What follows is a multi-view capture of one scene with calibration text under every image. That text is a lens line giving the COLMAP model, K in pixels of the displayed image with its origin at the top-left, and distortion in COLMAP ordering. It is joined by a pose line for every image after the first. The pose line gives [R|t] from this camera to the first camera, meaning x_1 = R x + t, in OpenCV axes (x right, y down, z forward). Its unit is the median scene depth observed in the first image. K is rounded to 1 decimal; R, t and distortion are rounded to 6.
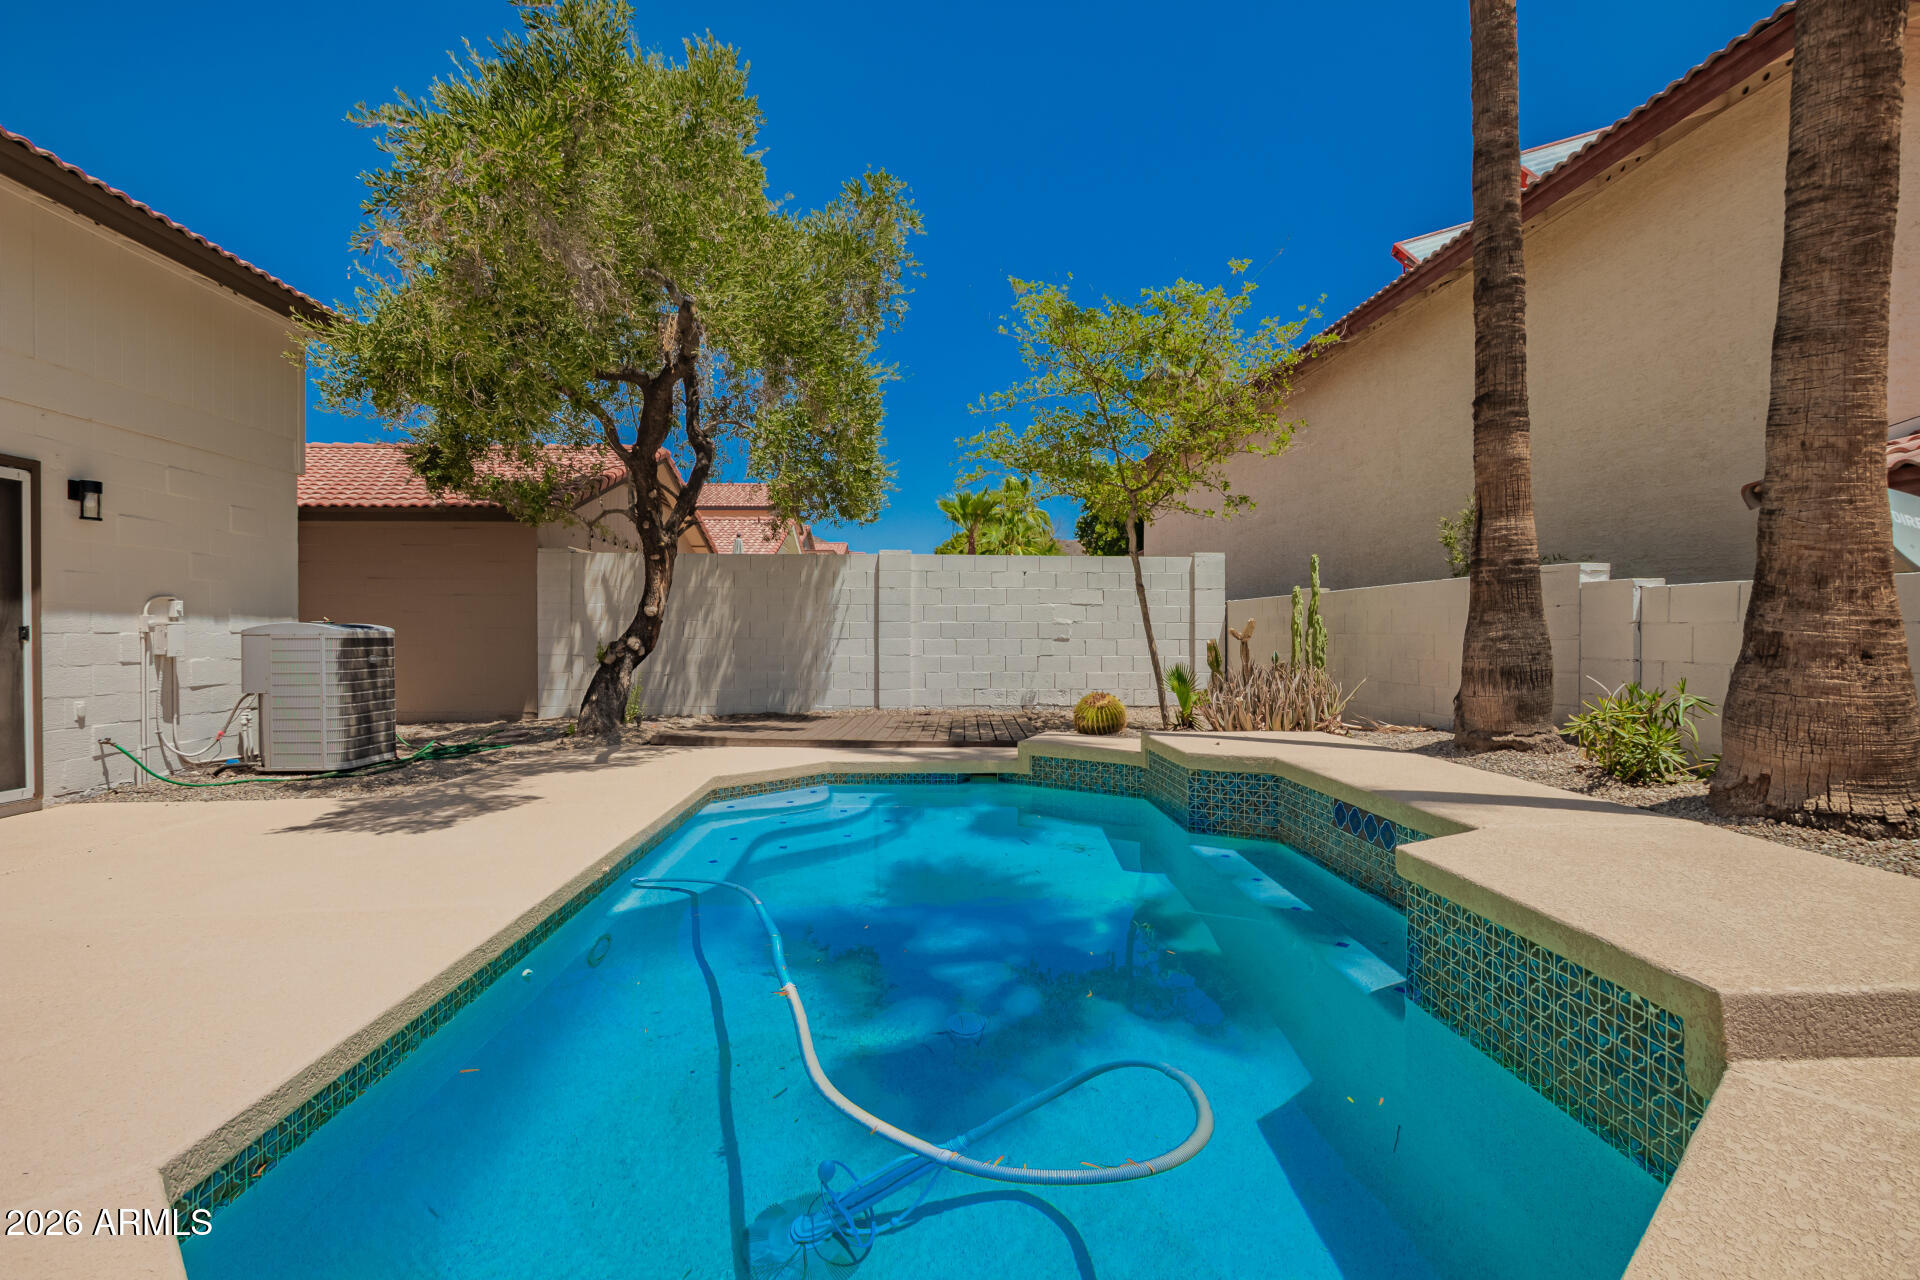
lens RADIAL K [[885.6, 0, 960.0], [0, 885.6, 640.0], [0, 0, 1]] dist [-0.043135, 0.008399]
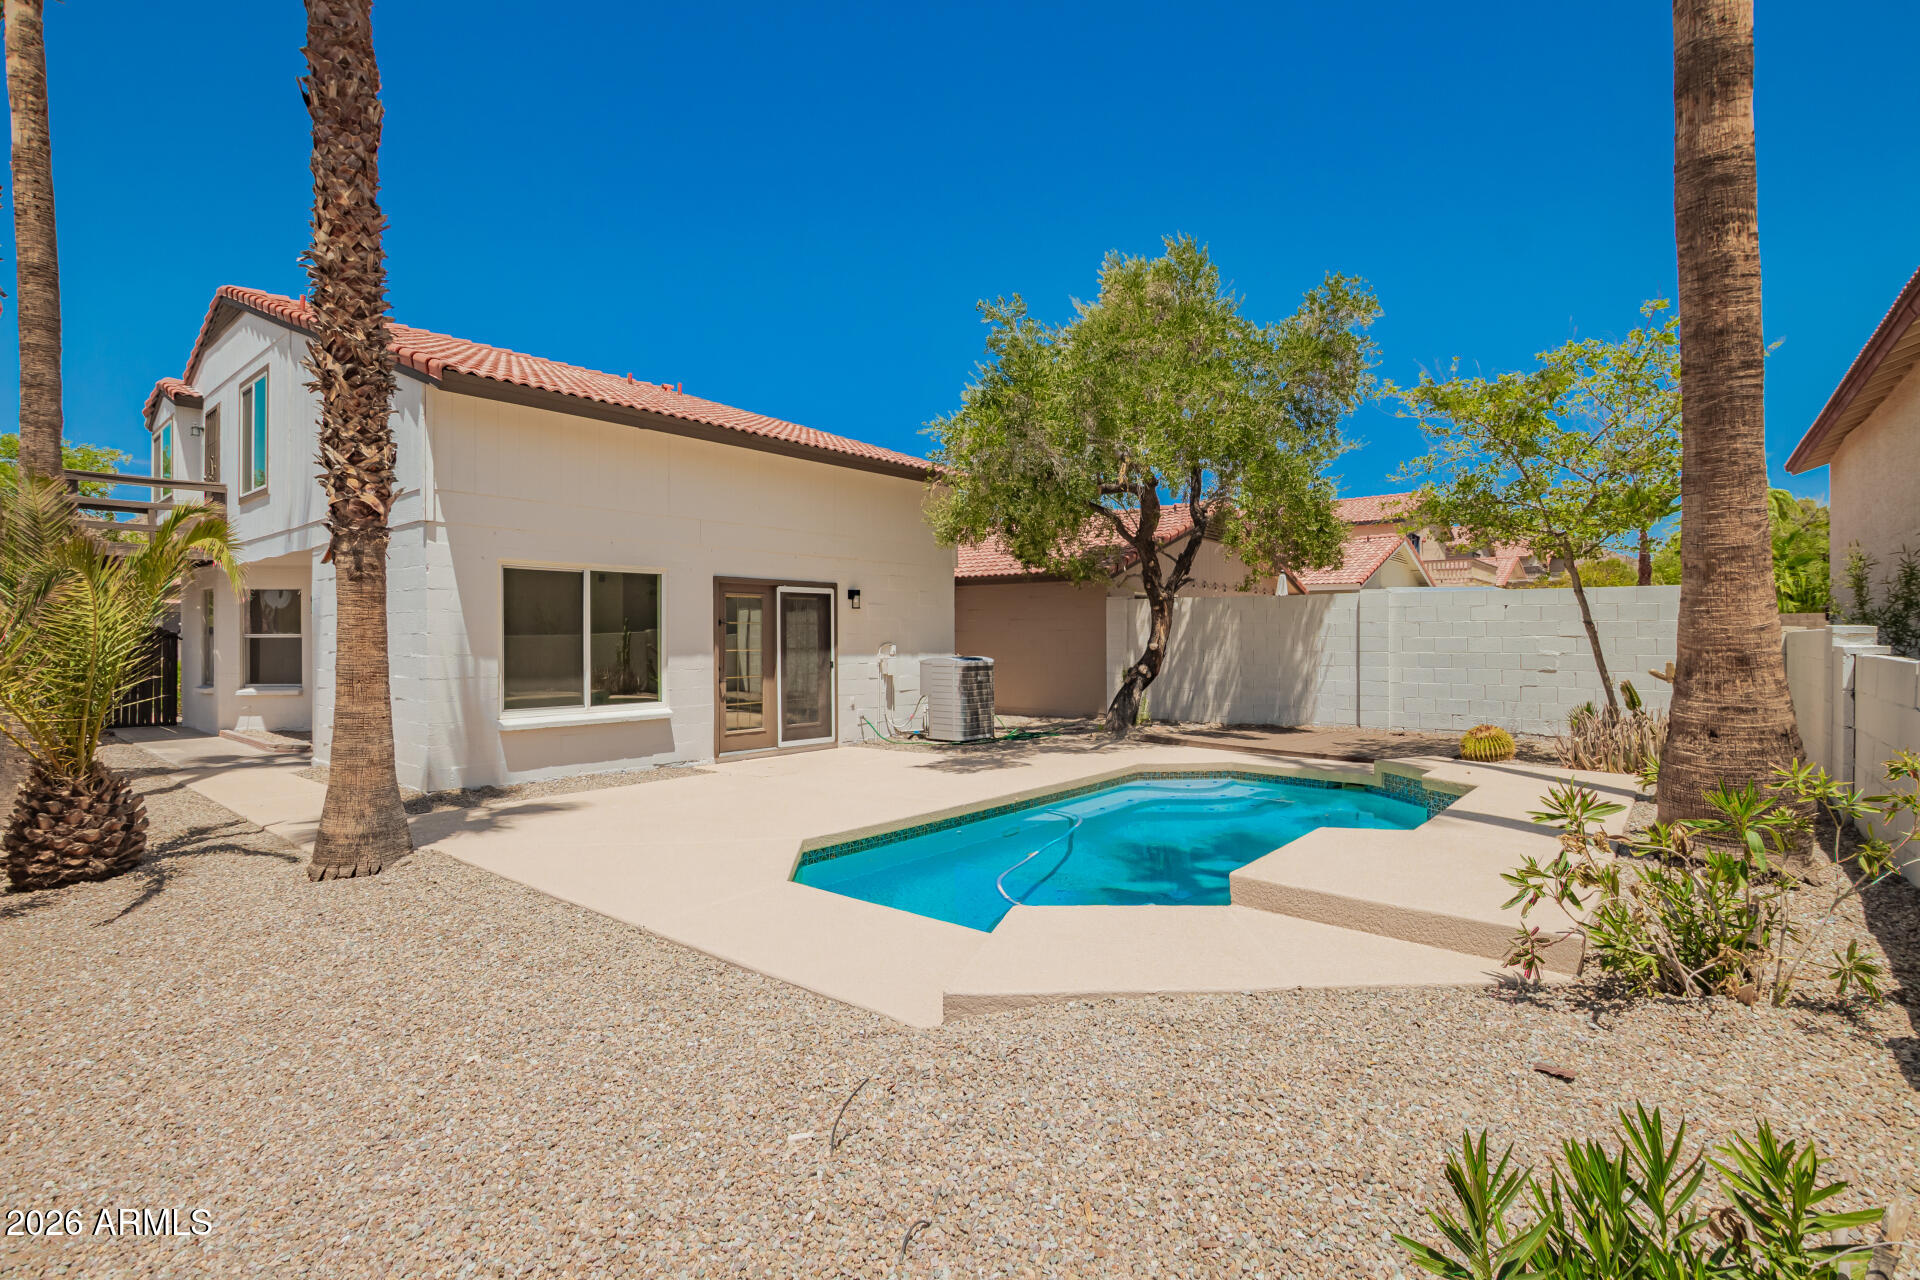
lens RADIAL K [[885.6, 0, 960.0], [0, 885.6, 640.0], [0, 0, 1]] dist [-0.043135, 0.008399]
pose [[0.730482, 0.001395, -0.682930, 0.606512], [-0.003849, 0.999990, -0.002074, -0.062223], [0.682921, 0.004143, 0.730481, -0.374448]]
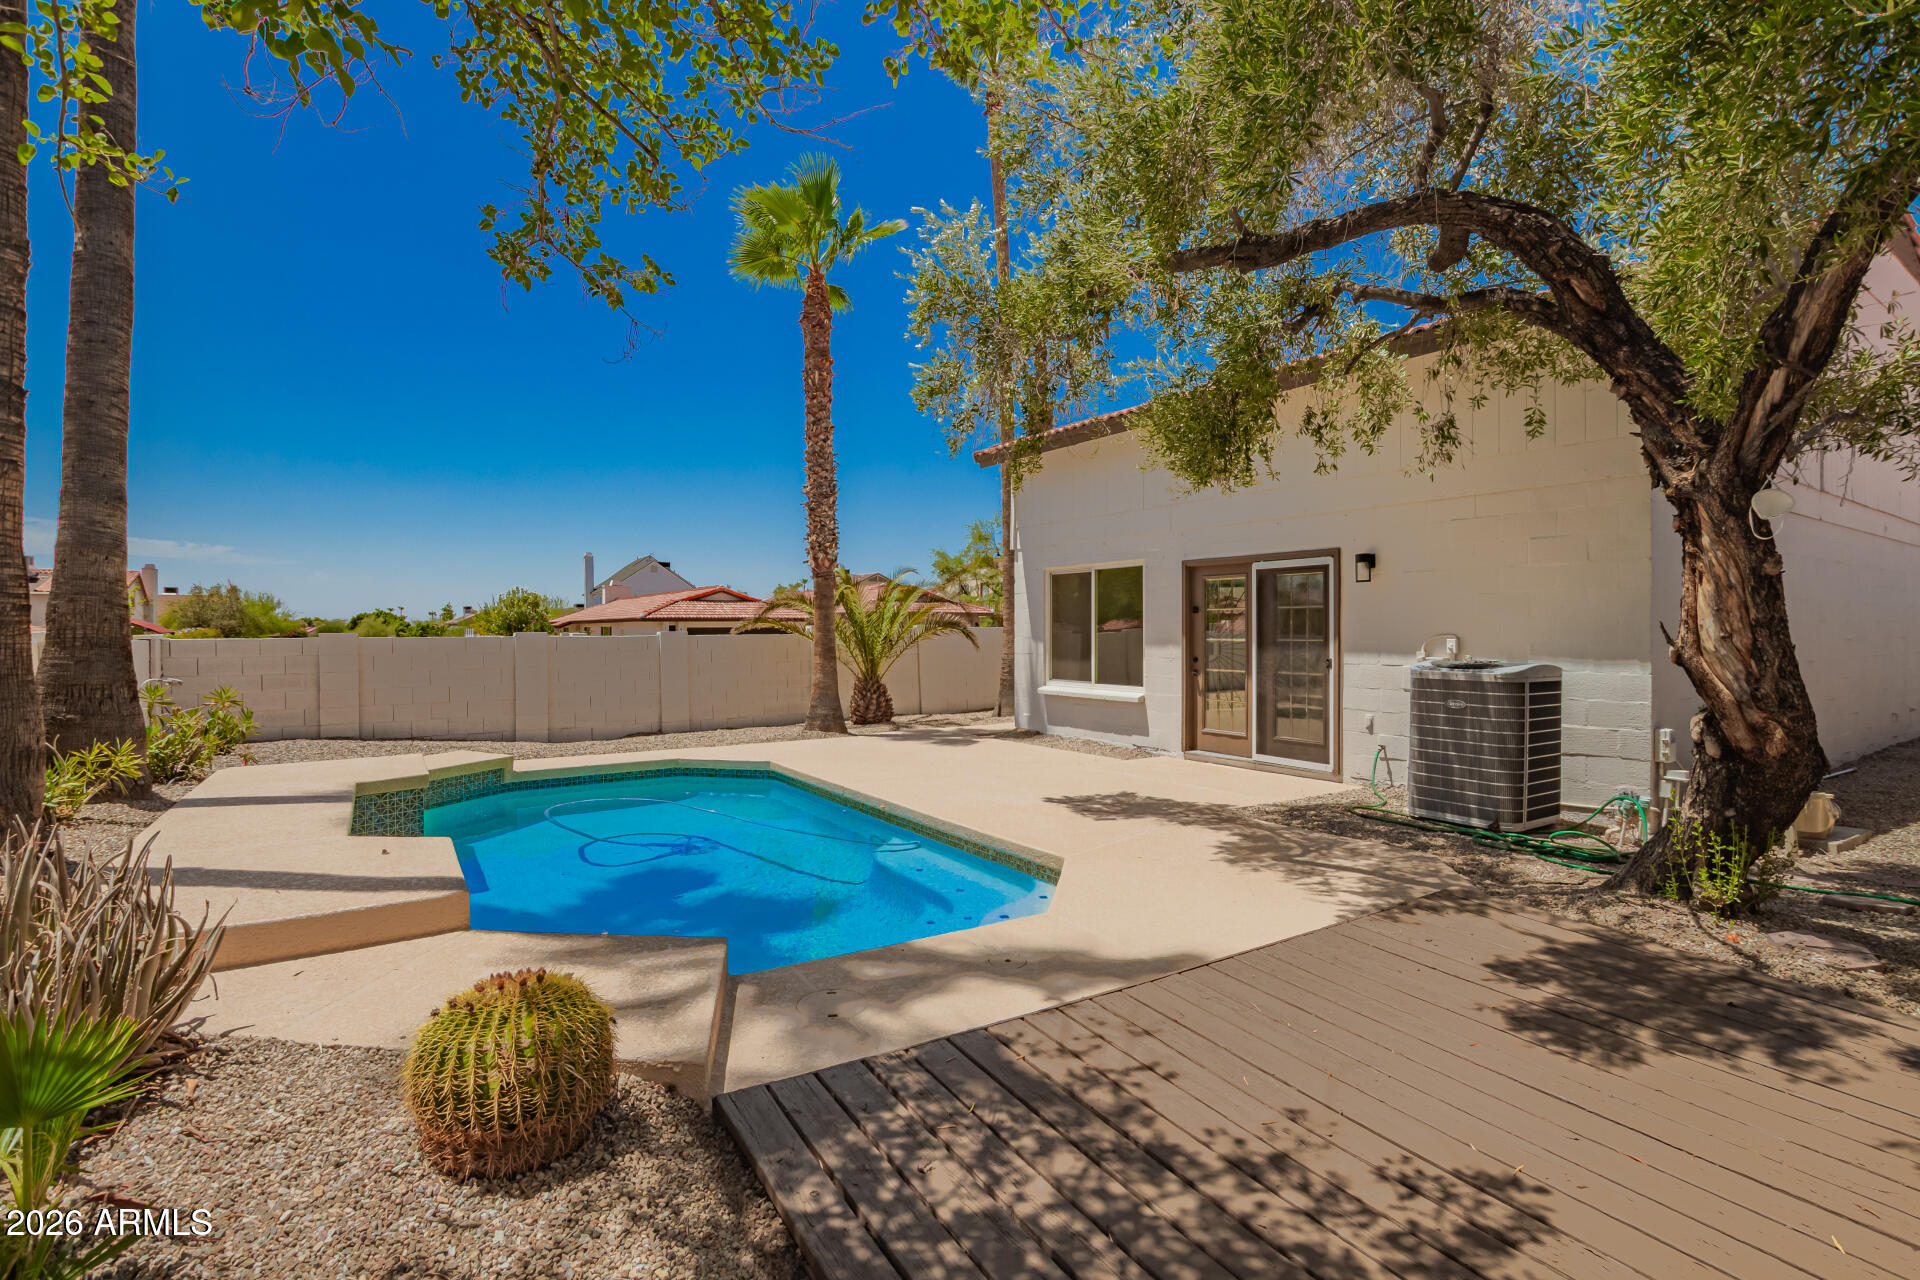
lens RADIAL K [[895.6, 0, 917.0], [0, 895.6, 631.8], [0, 0, 1]] dist [0.010975, -0.008971]
pose [[-0.868488, 0.004314, -0.495691, 0.316803], [-0.001184, 0.999941, 0.010778, -0.075912], [0.495709, 0.009948, -0.868432, 1.891766]]
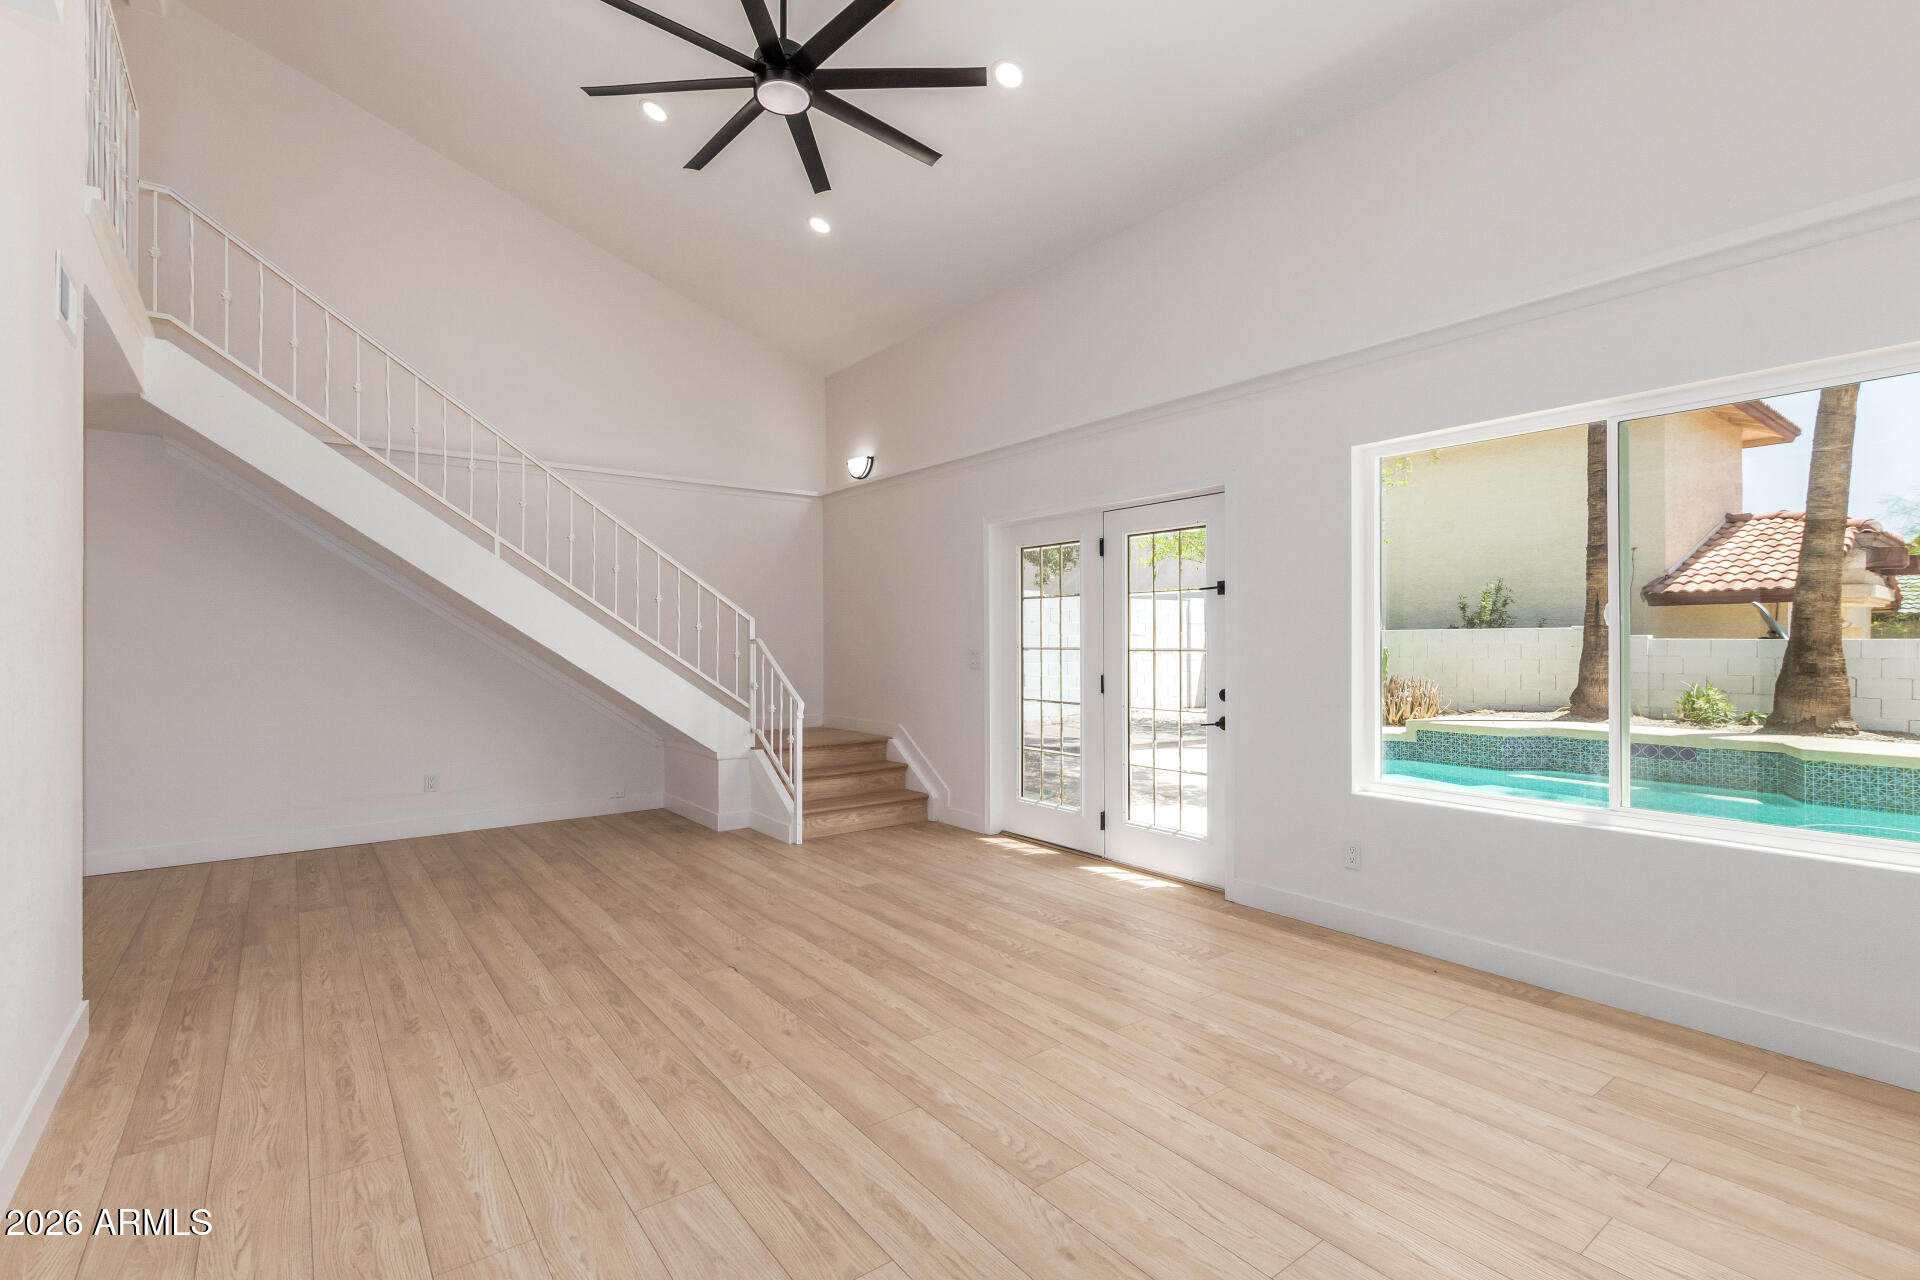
lens RADIAL K [[873.1, 0, 960.0], [0, 873.1, 640.0], [0, 0, 1]] dist [0.002277, -0.001037]
pose [[0.826938, 0.001480, 0.562291, -1.627262], [0.004657, 0.999944, -0.009481, -0.040144], [-0.562273, 0.010459, 0.826885, 0.133586]]
